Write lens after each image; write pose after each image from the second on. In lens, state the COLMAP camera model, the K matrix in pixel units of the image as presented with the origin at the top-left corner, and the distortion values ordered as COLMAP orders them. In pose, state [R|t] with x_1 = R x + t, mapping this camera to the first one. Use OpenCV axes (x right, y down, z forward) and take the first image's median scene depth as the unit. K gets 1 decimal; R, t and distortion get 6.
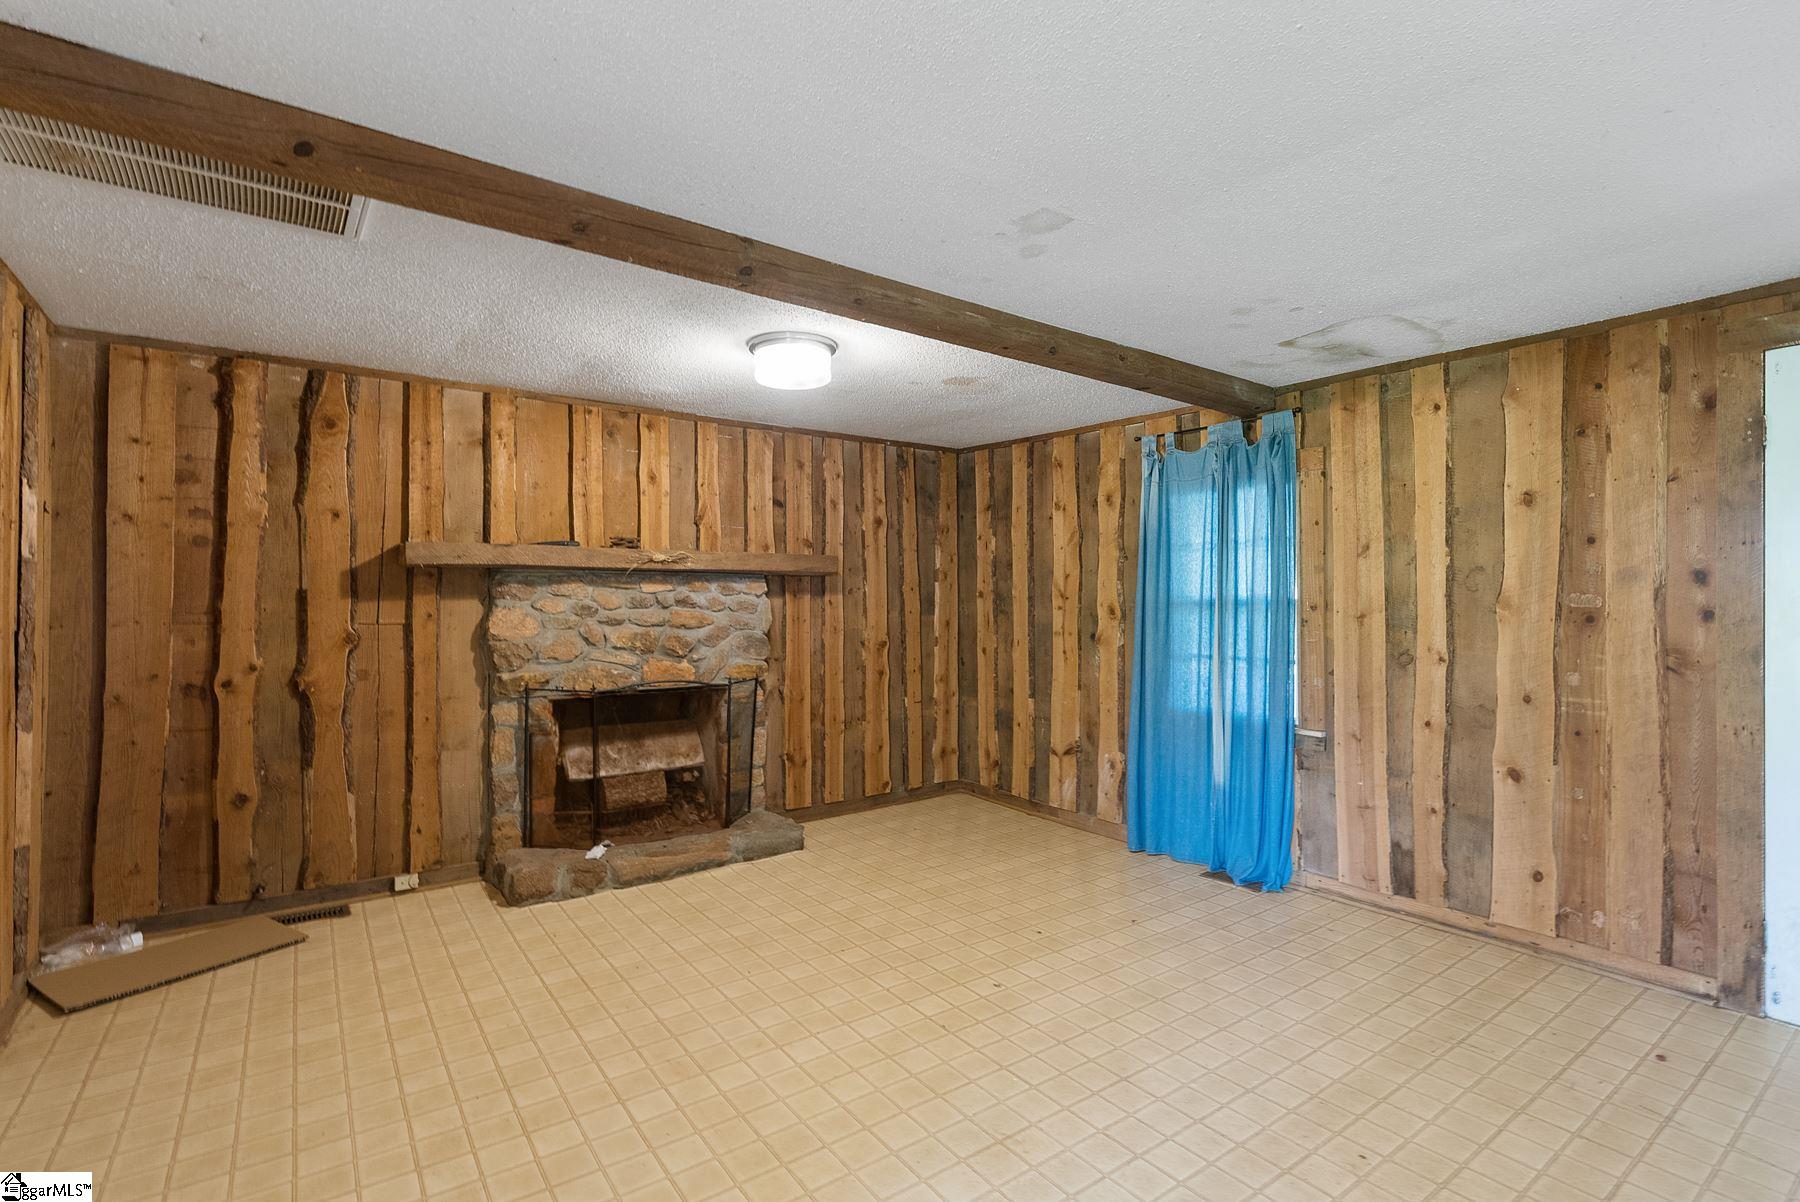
lens RADIAL K [[833.8, 0, 880.8], [0, 833.8, 615.2], [0, 0, 1]] dist [-0.001177, 0.000647]
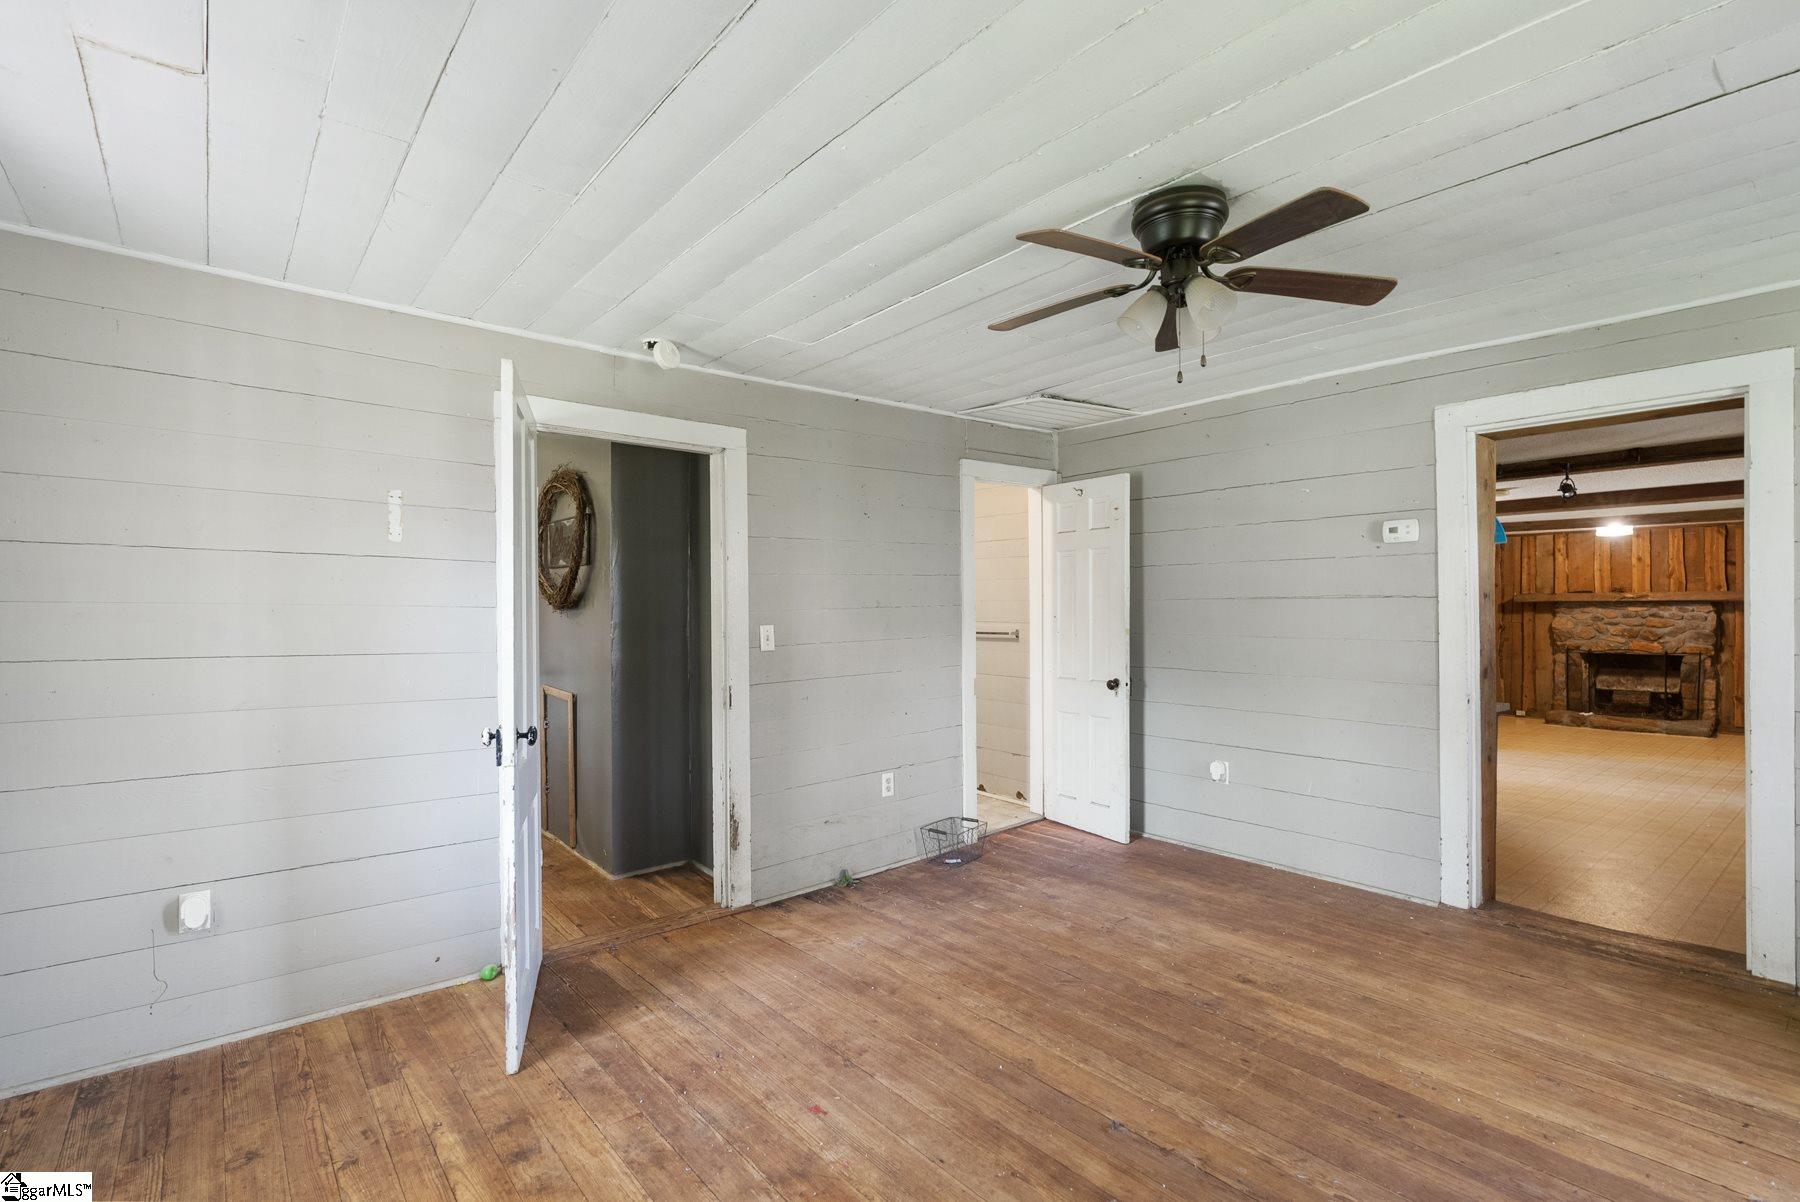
lens RADIAL K [[833.8, 0, 882.4], [0, 833.8, 604.4], [0, 0, 1]] dist [-0.001177, 0.000647]
pose [[0.078333, 0.006501, -0.996906, 1.883057], [0.004950, 0.999964, 0.006910, -0.073680], [0.996915, -0.005476, 0.078298, -1.254354]]
